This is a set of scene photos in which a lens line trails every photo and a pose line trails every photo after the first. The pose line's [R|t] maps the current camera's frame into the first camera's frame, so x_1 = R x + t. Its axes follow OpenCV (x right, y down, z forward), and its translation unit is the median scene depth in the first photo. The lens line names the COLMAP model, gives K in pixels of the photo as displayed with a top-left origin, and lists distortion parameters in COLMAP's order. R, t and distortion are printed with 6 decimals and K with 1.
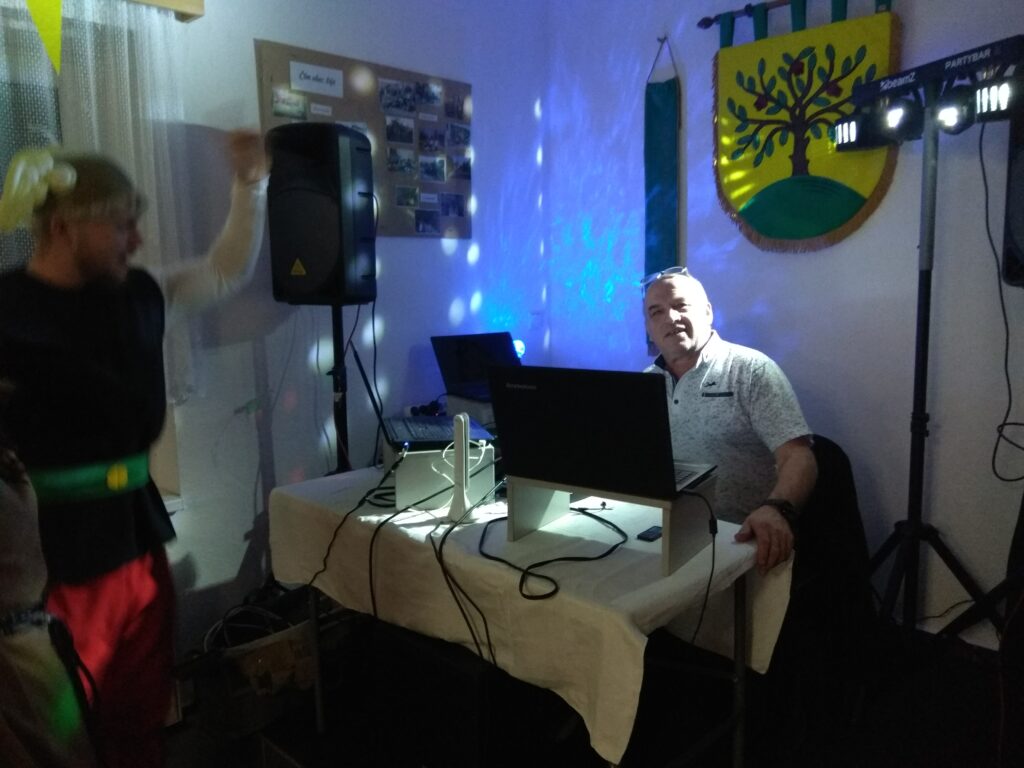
lens RADIAL K [[790.8, 0, 535.0], [0, 790.8, 347.3], [0, 0, 1]] dist [0.069933, -0.104170]
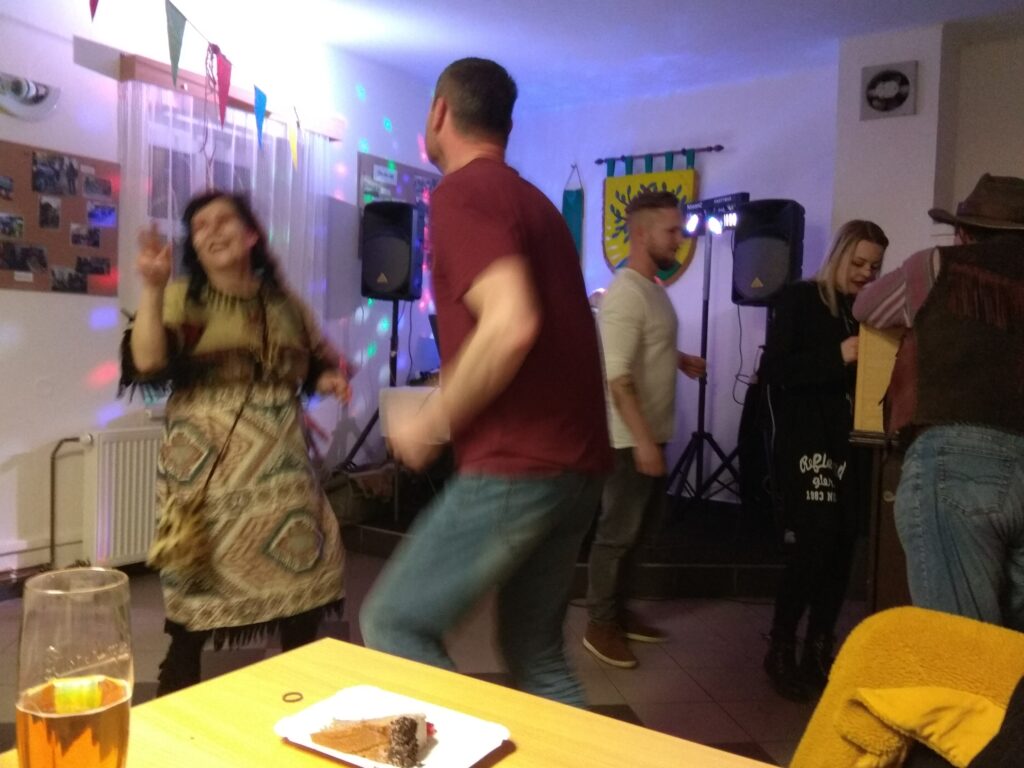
lens RADIAL K [[913.0, 0, 521.1], [0, 913.0, 384.5], [0, 0, 1]] dist [-0.013017, -0.024857]
pose [[0.981600, 0.047267, 0.185005, -0.330952], [-0.034457, 0.996820, -0.071855, 0.257341], [-0.187813, 0.064158, 0.980107, -0.993227]]
